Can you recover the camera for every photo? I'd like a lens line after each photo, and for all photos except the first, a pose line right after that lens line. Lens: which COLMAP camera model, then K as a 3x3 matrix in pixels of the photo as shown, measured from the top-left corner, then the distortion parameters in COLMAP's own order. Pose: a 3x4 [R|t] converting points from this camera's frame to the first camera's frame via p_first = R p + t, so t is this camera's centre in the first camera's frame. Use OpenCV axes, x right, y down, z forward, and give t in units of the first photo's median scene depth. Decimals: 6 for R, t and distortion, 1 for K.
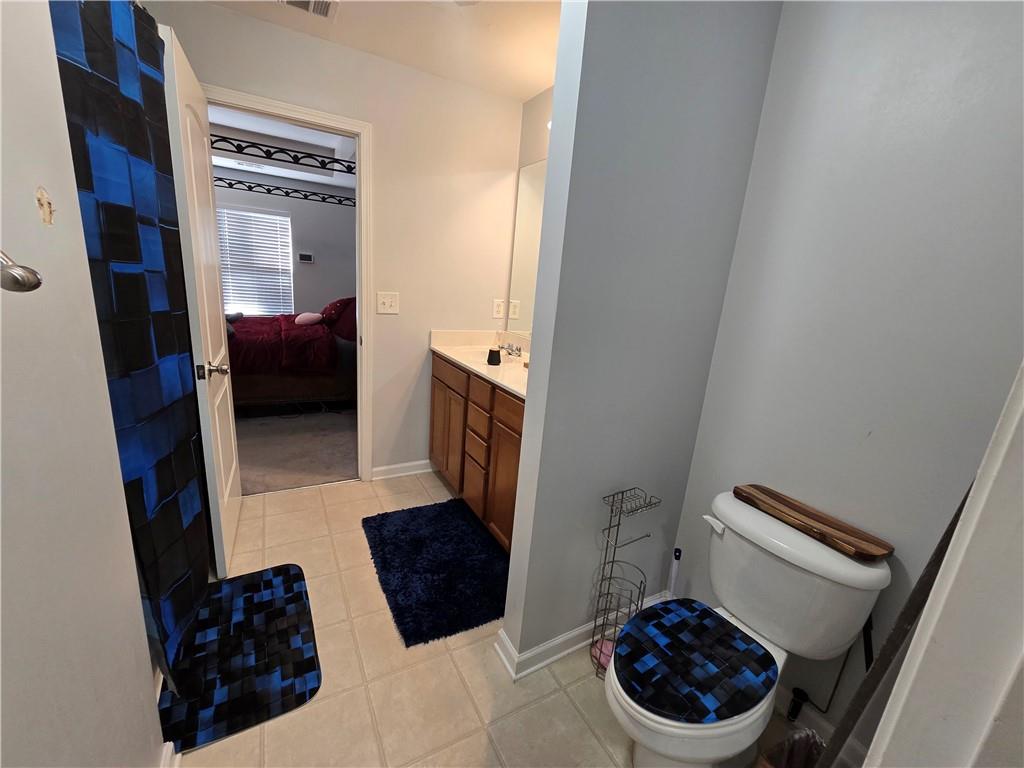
lens RADIAL K [[415.6, 0, 512.0], [0, 415.6, 384.0], [0, 0, 1]] dist [-0.001832, -0.000342]
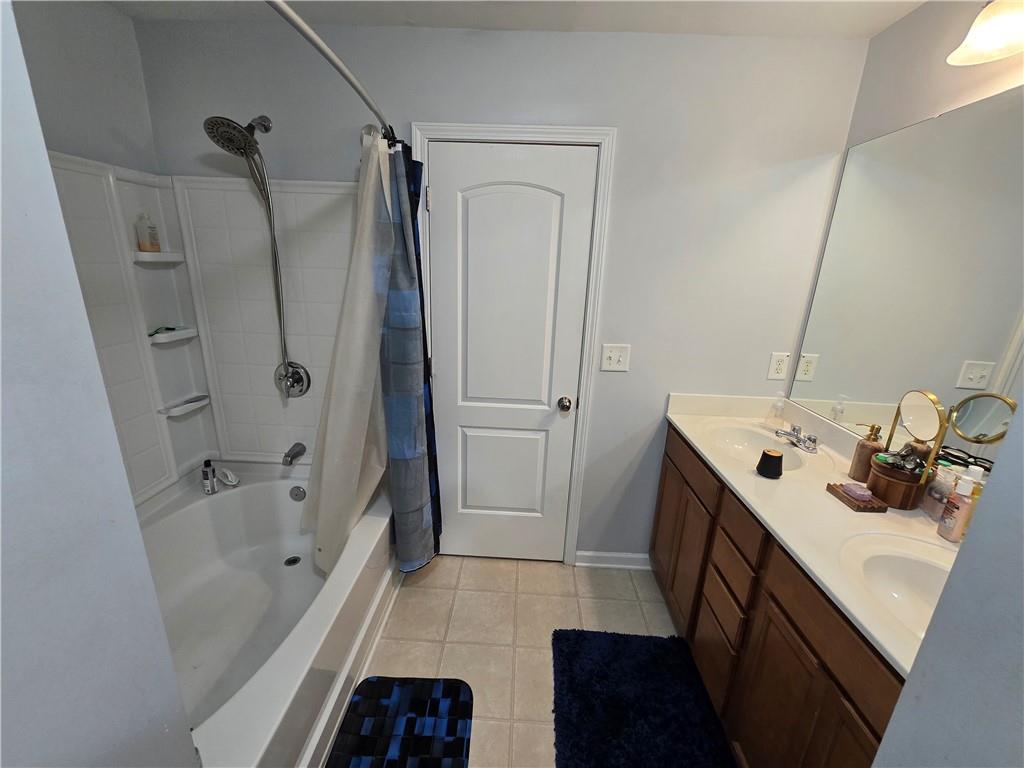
lens RADIAL K [[415.6, 0, 512.0], [0, 415.6, 384.0], [0, 0, 1]] dist [-0.001832, -0.000342]
pose [[0.849703, 0.100286, -0.517636, -0.062313], [-0.099417, 0.994608, 0.029500, -0.164393], [0.517803, 0.026396, 0.855092, 0.262937]]
